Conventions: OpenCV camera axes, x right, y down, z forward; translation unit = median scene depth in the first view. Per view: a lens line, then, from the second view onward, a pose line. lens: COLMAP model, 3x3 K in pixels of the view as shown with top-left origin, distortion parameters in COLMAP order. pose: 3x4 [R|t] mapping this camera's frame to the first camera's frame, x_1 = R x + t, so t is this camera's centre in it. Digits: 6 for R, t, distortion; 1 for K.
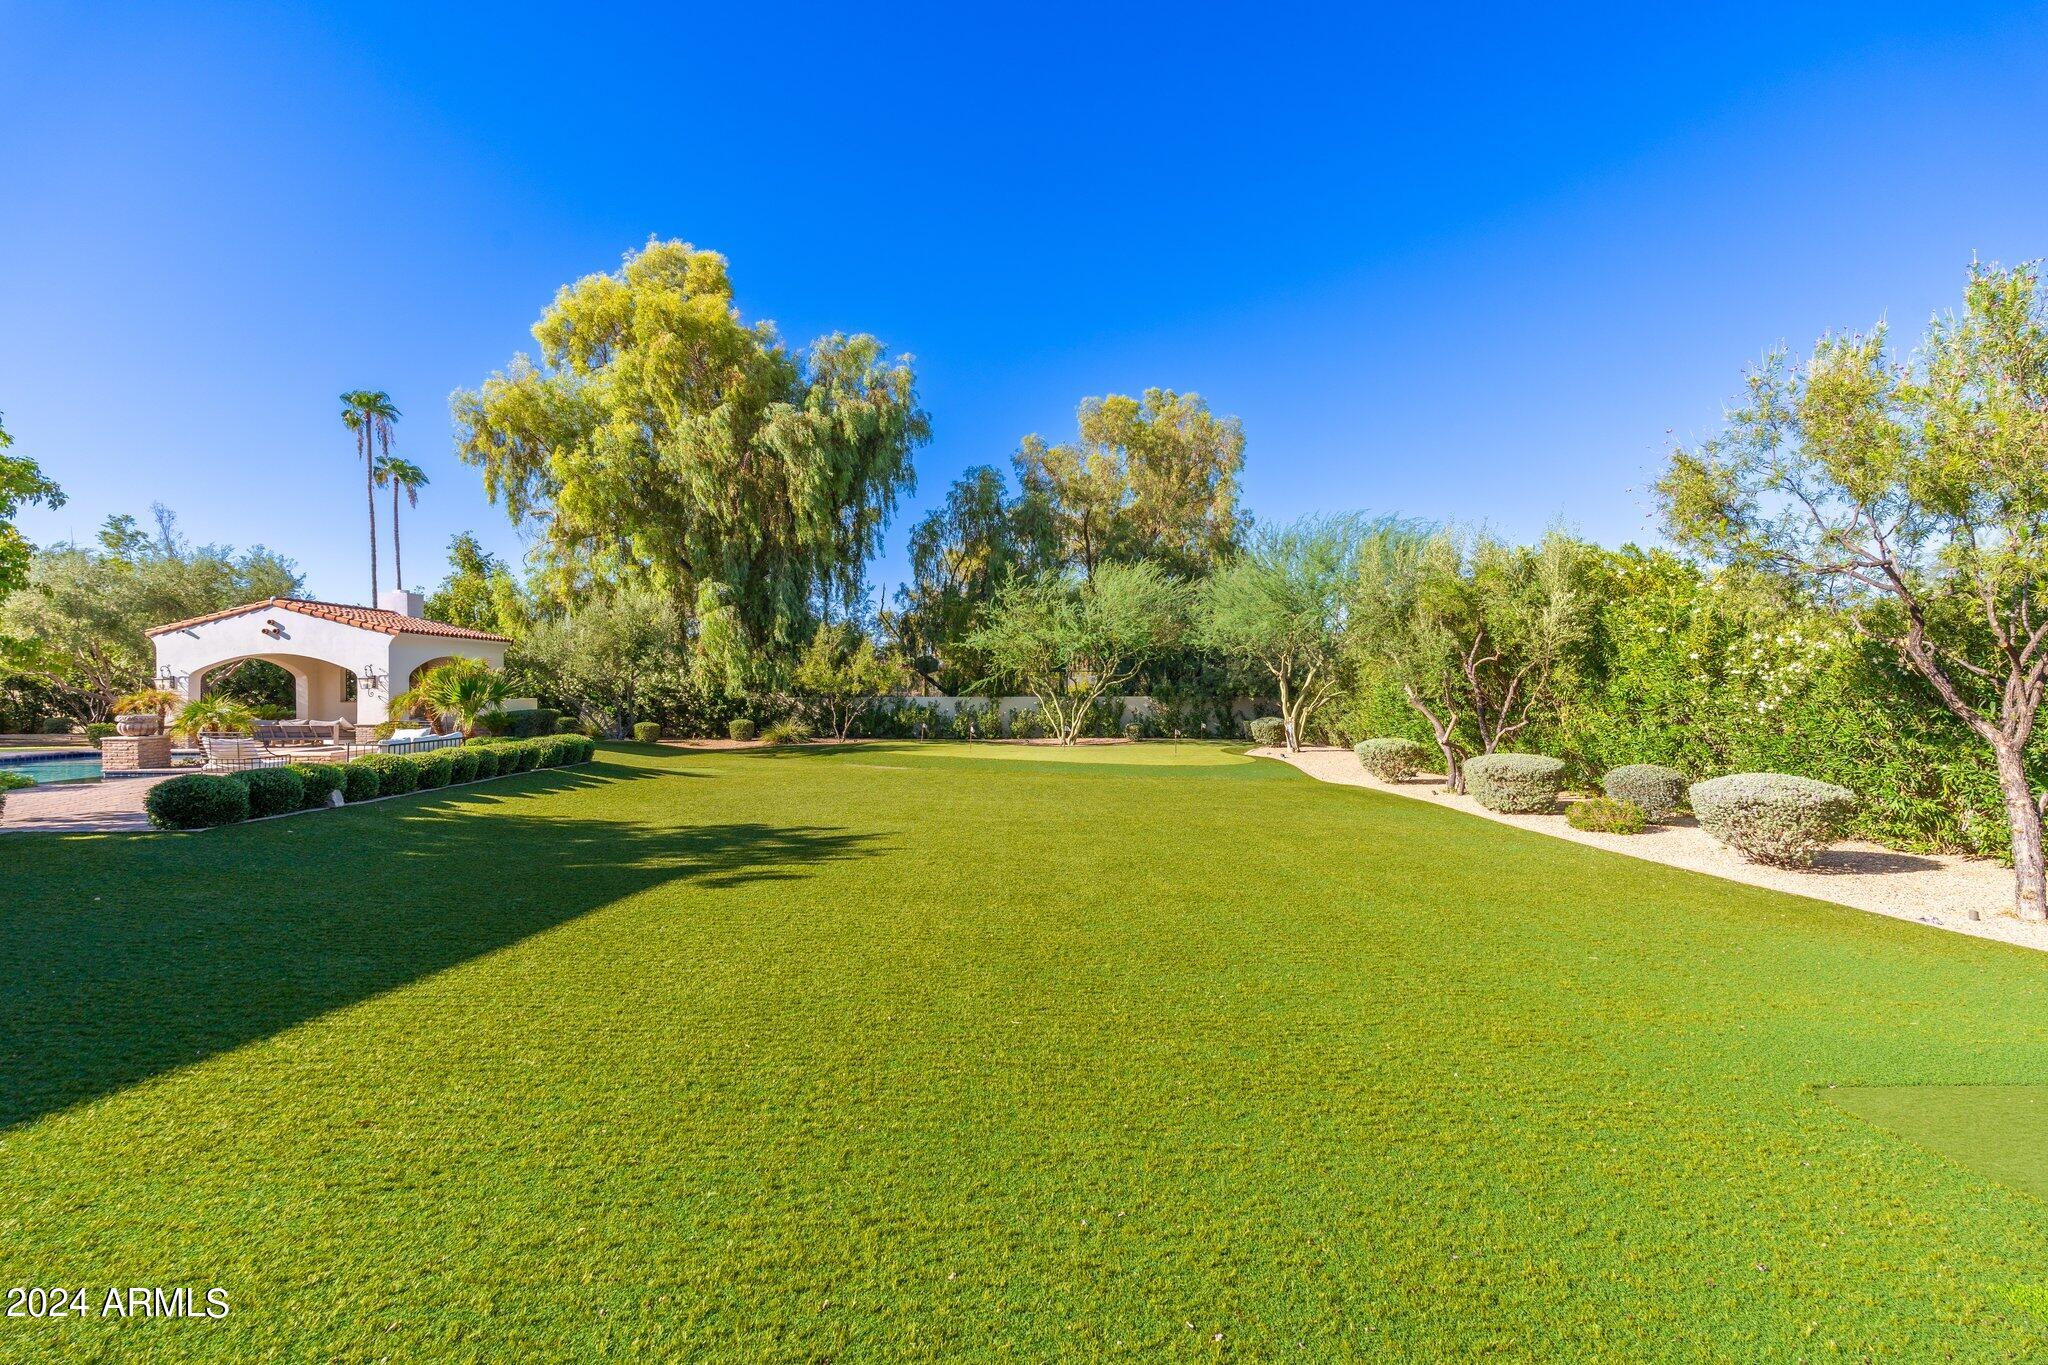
lens RADIAL K [[890.6, 0, 1024.8], [0, 890.6, 681.5], [0, 0, 1]] dist [-0.011174, 0.001742]
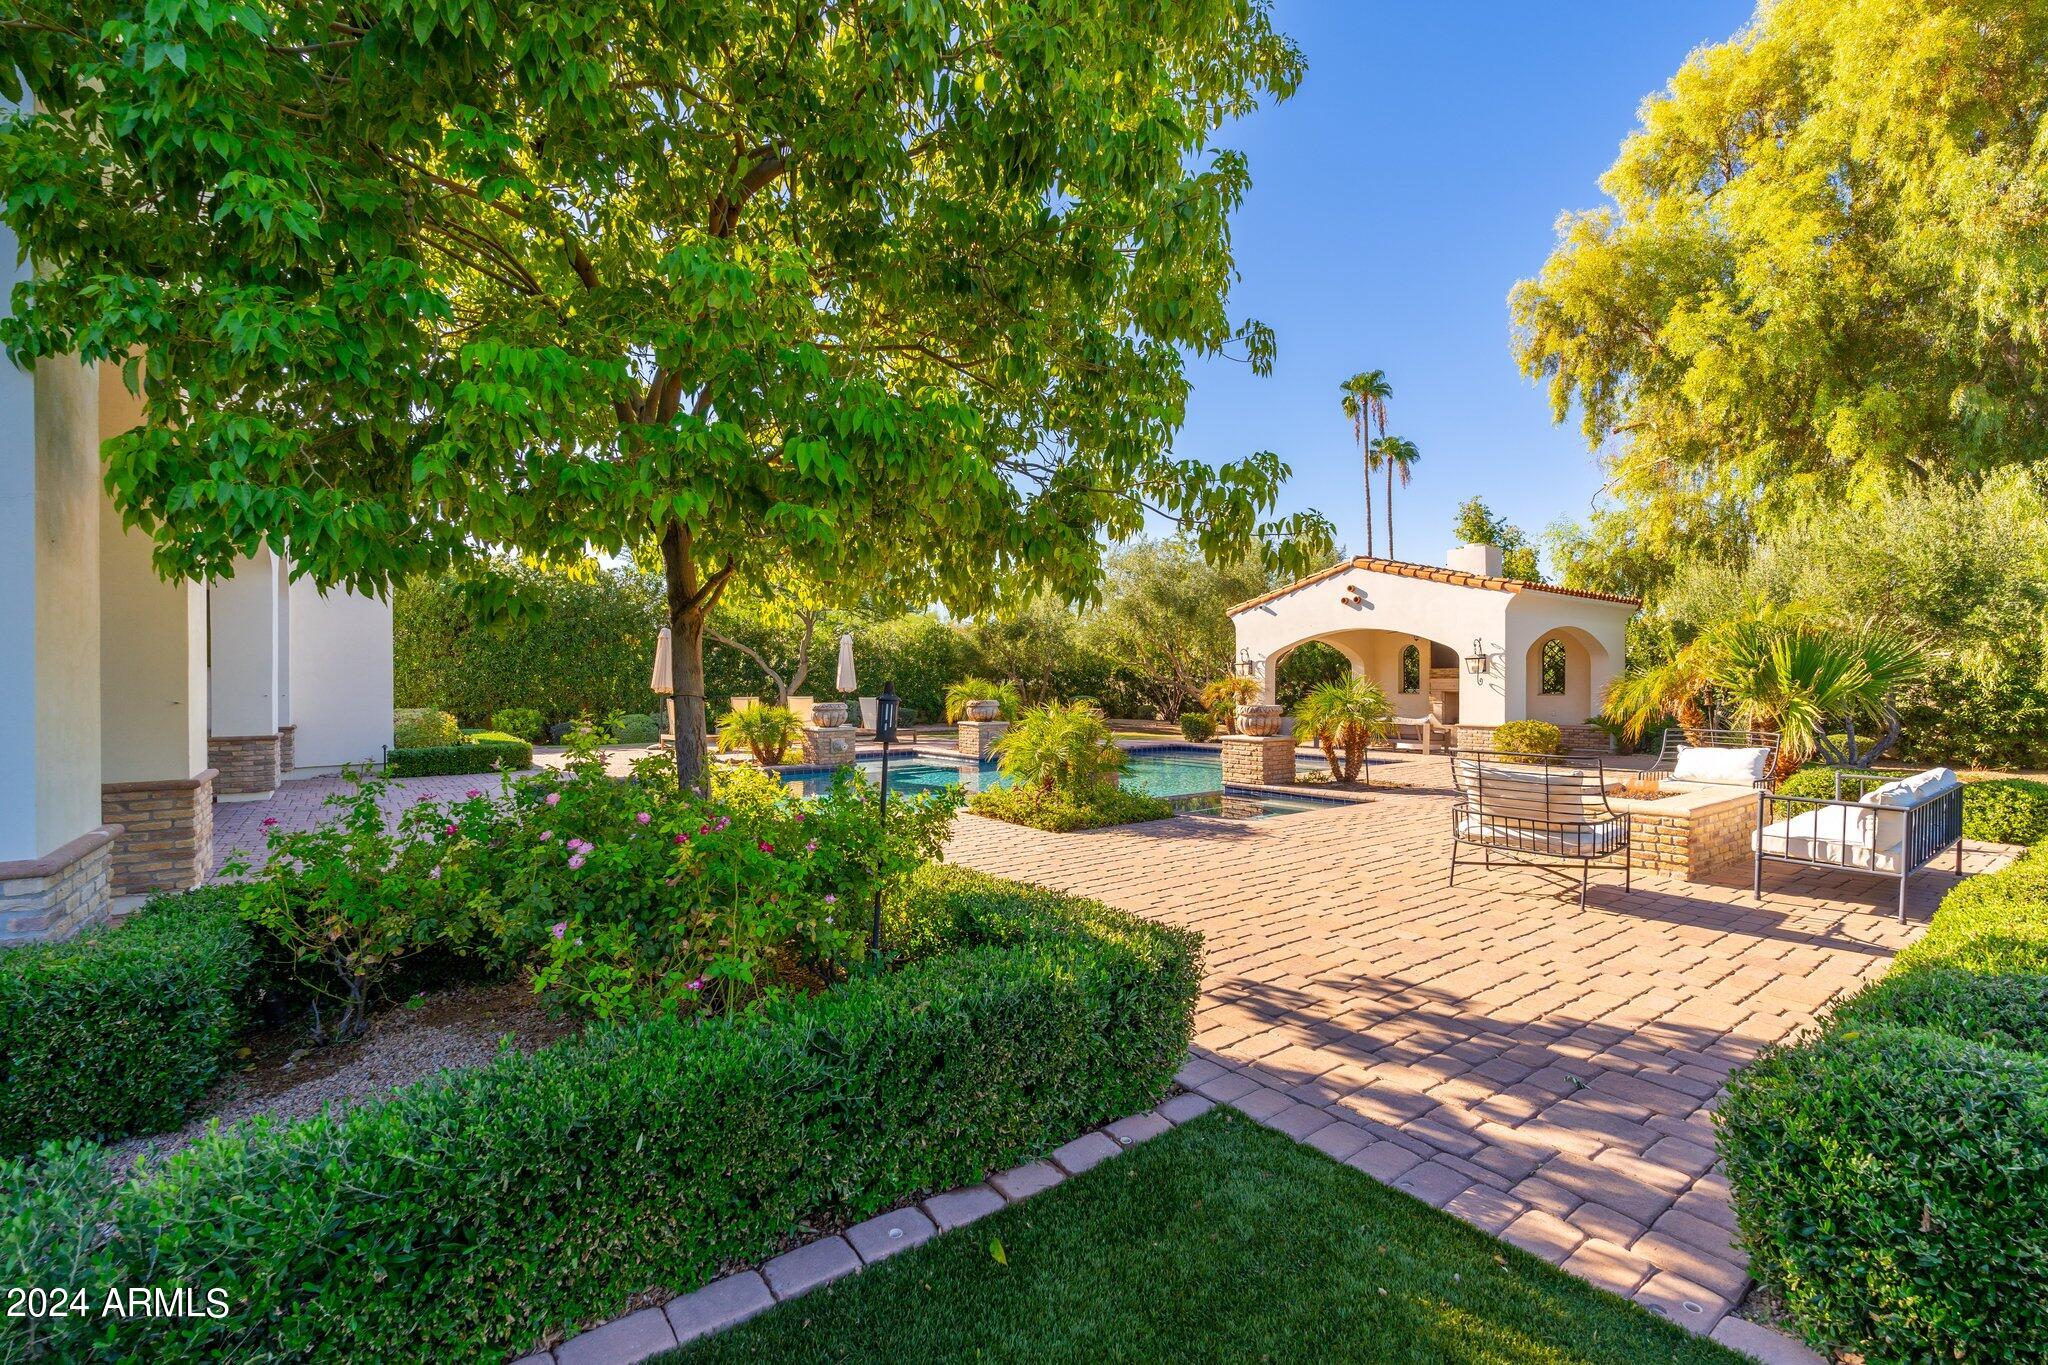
lens RADIAL K [[890.6, 0, 1033.8], [0, 890.6, 680.2], [0, 0, 1]] dist [-0.011174, 0.001742]
pose [[0.586371, -0.000870, -0.810042, -0.267541], [0.002108, 0.999998, 0.000451, 0.008736], [0.810040, -0.001972, 0.586372, 0.220712]]
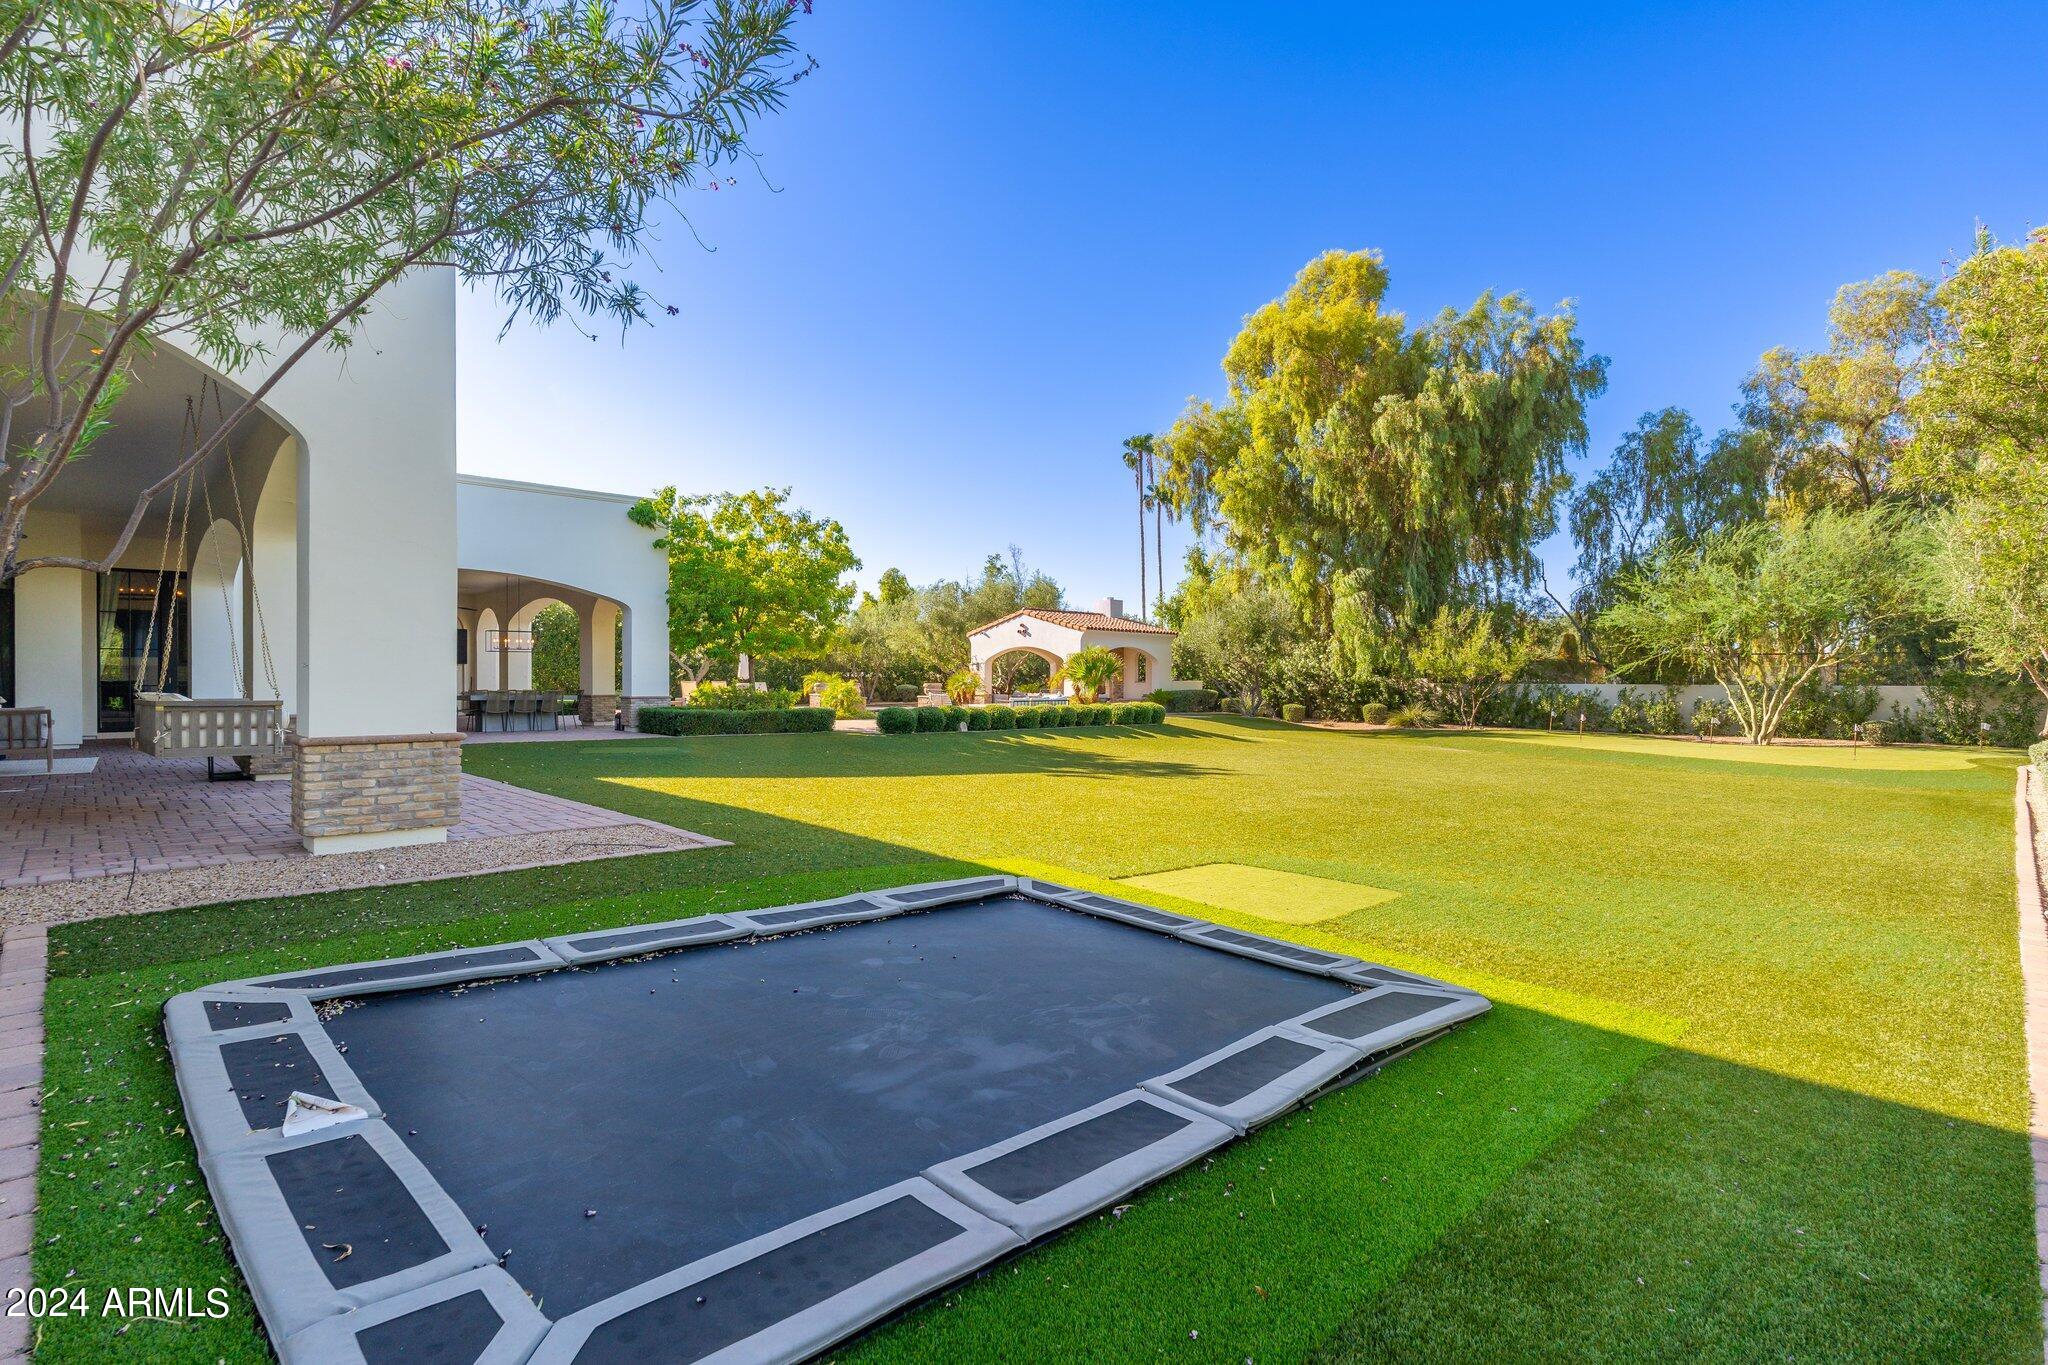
lens RADIAL K [[979.3, 0, 1033.3], [0, 979.3, 686.3], [0, 0, 1]] dist [-0.000471, 0.000443]
pose [[0.684716, 0.010165, -0.728739, 0.241420], [-0.002329, 0.999928, 0.011759, 0.010592], [0.728807, -0.006355, 0.684690, -0.069355]]
